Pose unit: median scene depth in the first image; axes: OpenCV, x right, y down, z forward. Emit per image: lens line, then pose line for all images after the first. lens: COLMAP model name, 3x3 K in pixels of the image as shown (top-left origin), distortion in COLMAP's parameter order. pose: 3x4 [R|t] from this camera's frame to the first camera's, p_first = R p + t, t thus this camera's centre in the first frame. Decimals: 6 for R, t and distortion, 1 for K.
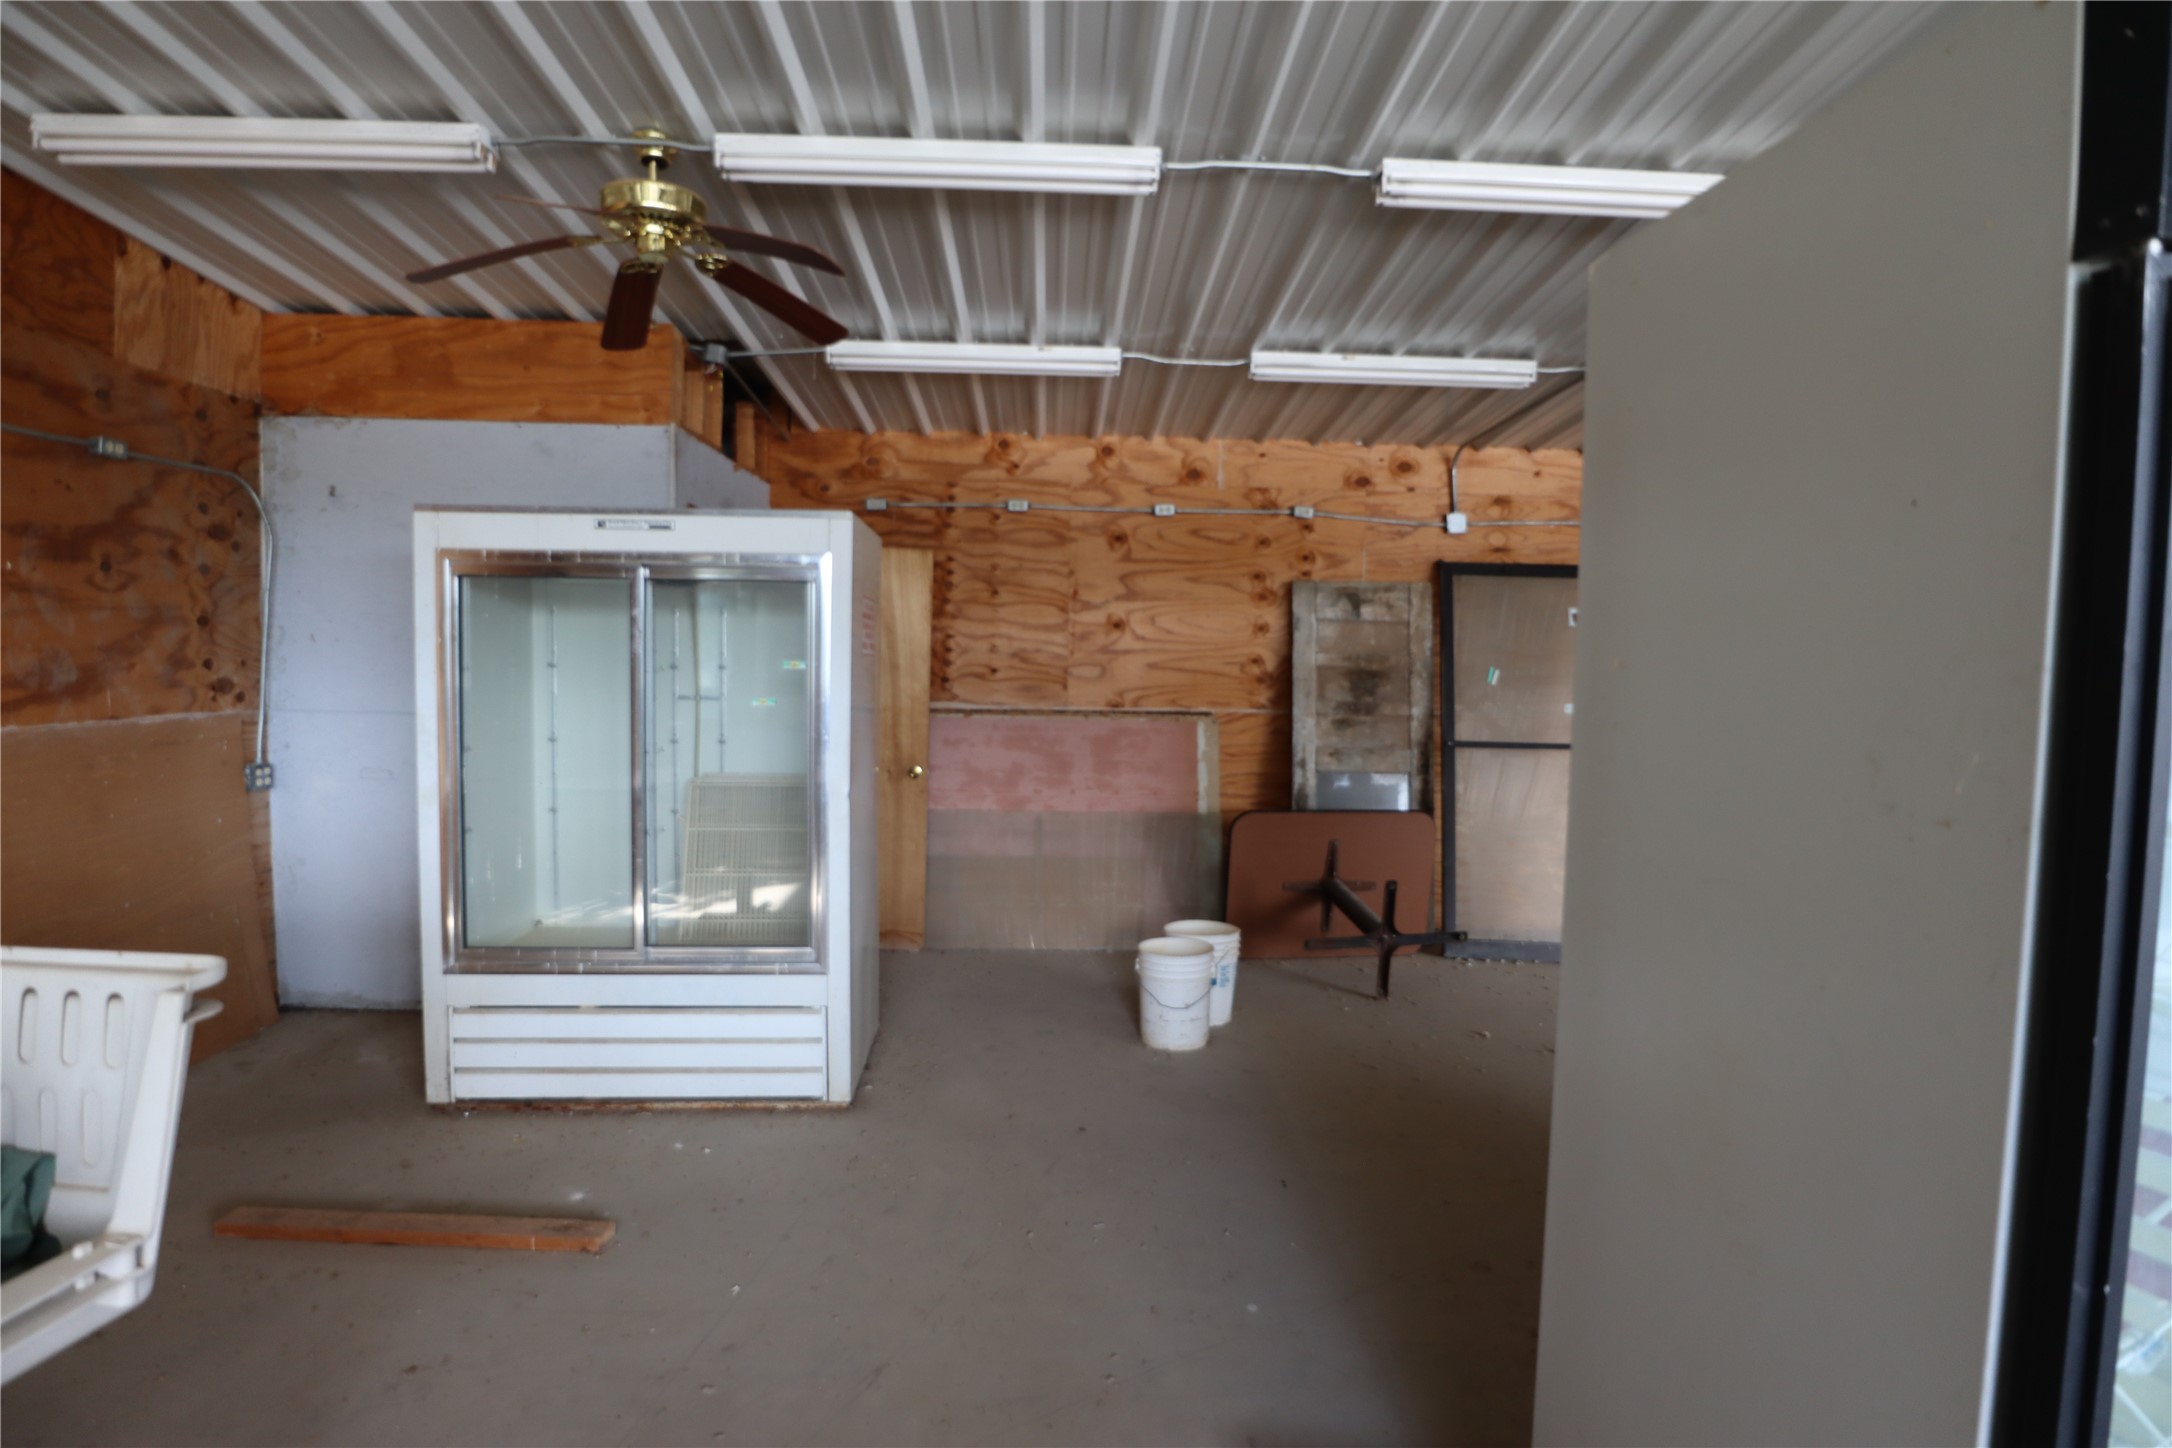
lens RADIAL K [[1151.9, 0, 1079.2], [0, 1151.9, 707.3], [0, 0, 1]] dist [-0.001471, -0.002264]
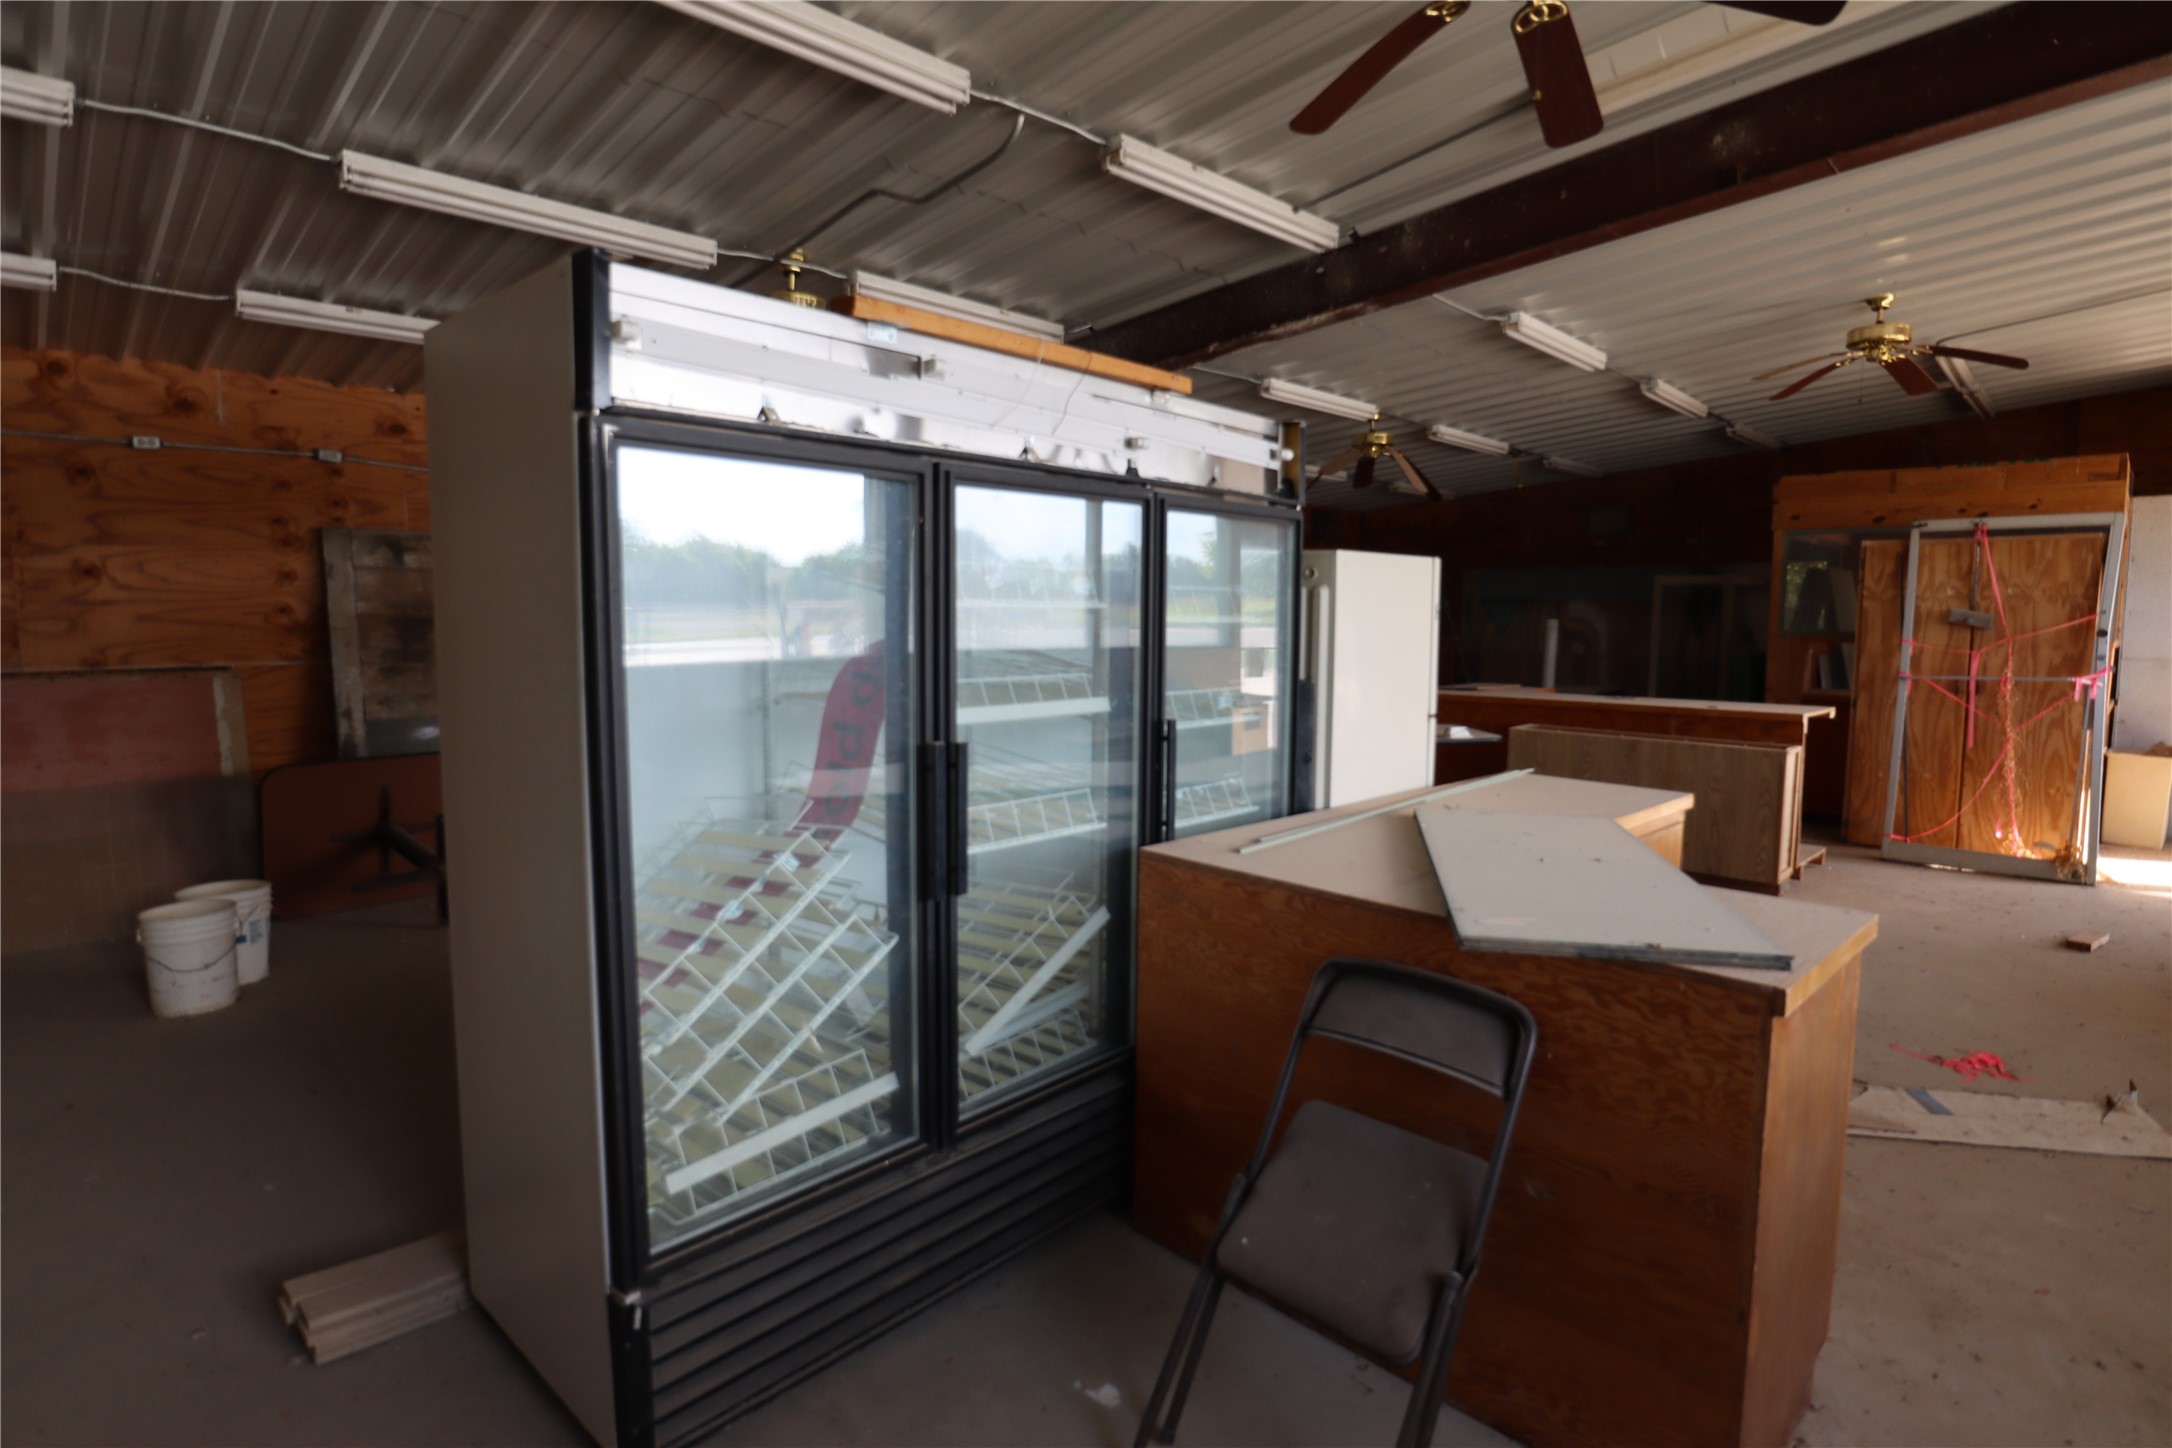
lens RADIAL K [[1151.9, 0, 1079.2], [0, 1151.9, 707.3], [0, 0, 1]] dist [-0.001471, -0.002264]
pose [[0.750955, -0.072083, 0.656408, 0.017770], [0.040841, 0.997191, 0.062783, 0.006929], [-0.659090, -0.020339, 0.751789, -0.152057]]
